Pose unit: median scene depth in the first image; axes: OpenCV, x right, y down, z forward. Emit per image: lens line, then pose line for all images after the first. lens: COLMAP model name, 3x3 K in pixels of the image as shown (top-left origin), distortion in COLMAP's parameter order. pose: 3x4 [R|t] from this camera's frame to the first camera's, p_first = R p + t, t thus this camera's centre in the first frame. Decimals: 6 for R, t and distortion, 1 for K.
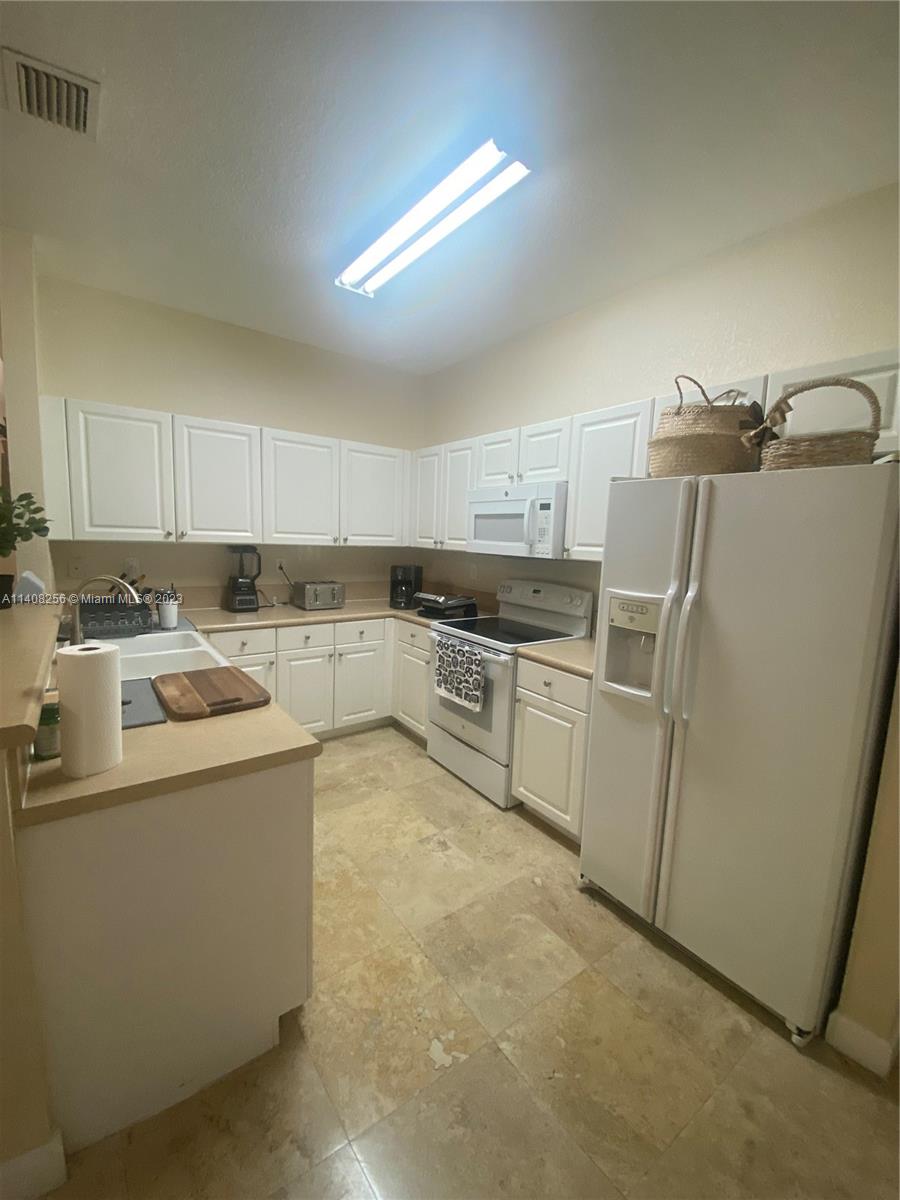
lens RADIAL K [[481.1, 0, 450.0], [0, 481.1, 600.0], [0, 0, 1]] dist [0.000039, -0.000175]
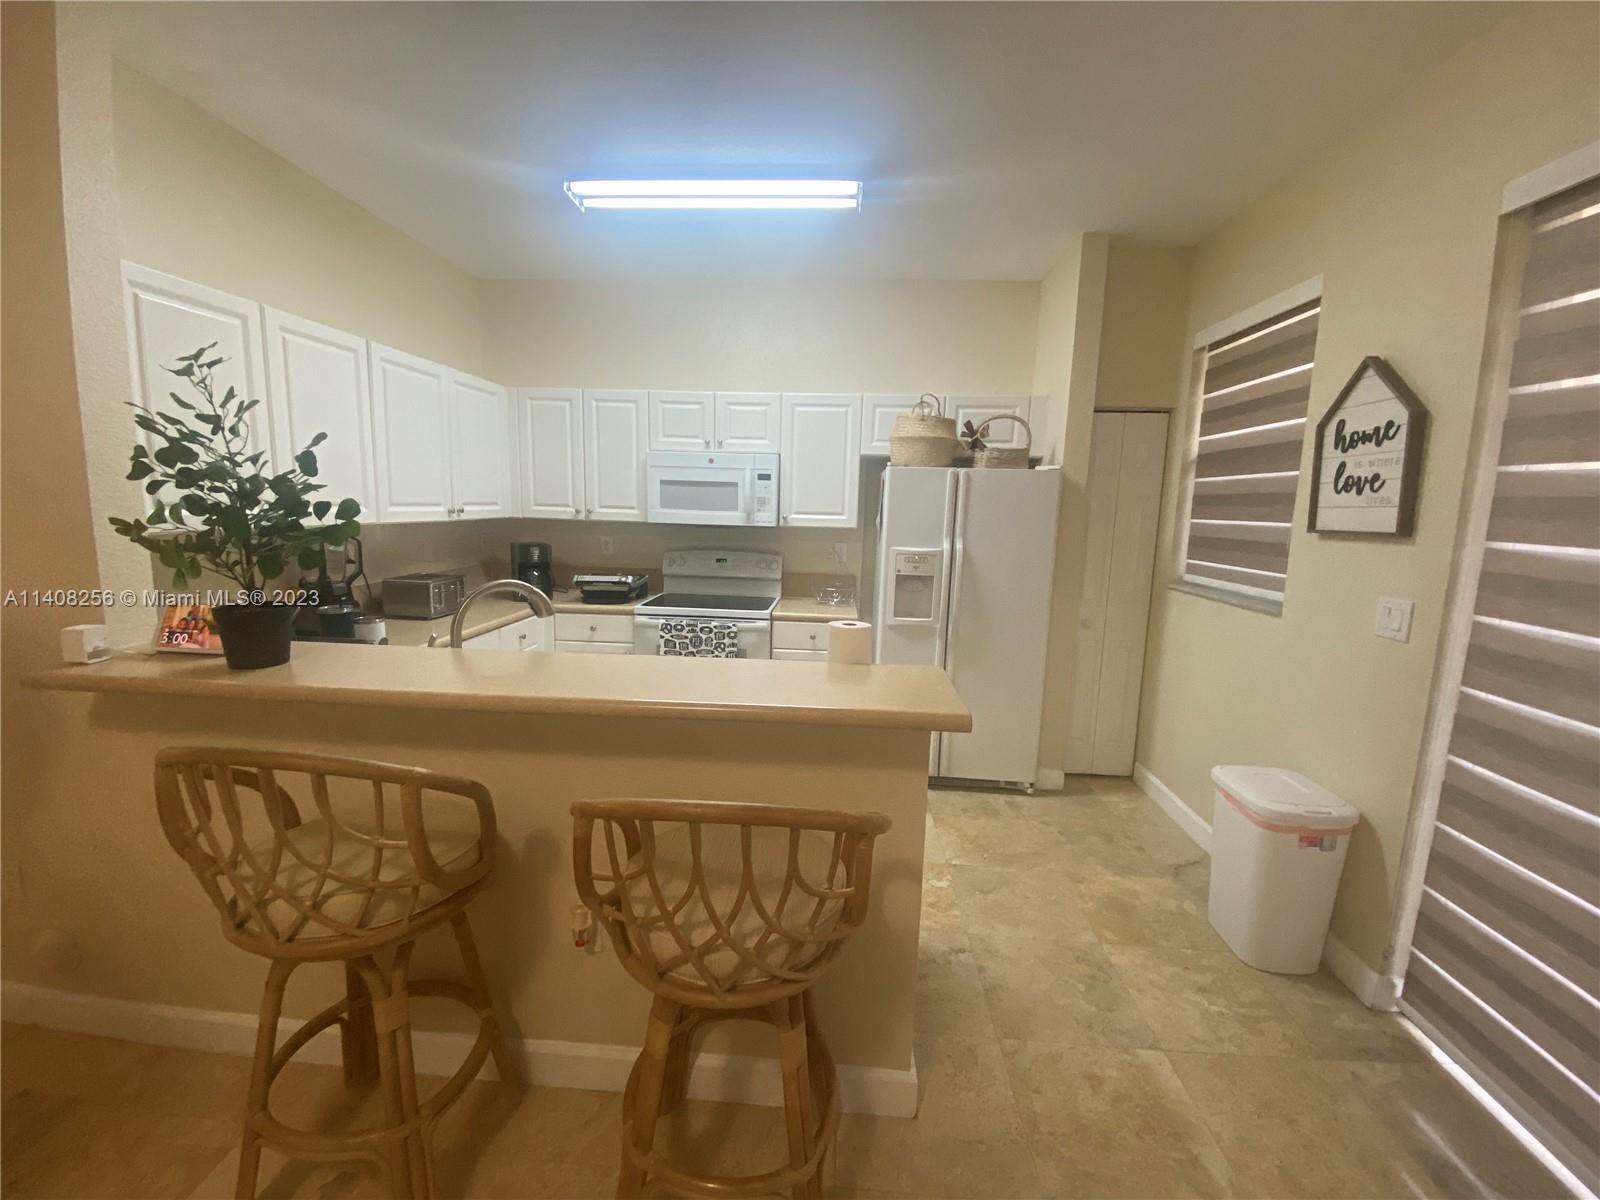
lens RADIAL K [[647.5, 0, 806.1], [0, 647.5, 588.1], [0, 0, 1]] dist [-0.000024, -0.000078]
pose [[0.648788, -0.118048, 0.751757, -0.779773], [0.098553, 0.992609, 0.070815, -0.041736], [-0.754560, 0.028144, 0.655627, 0.013413]]
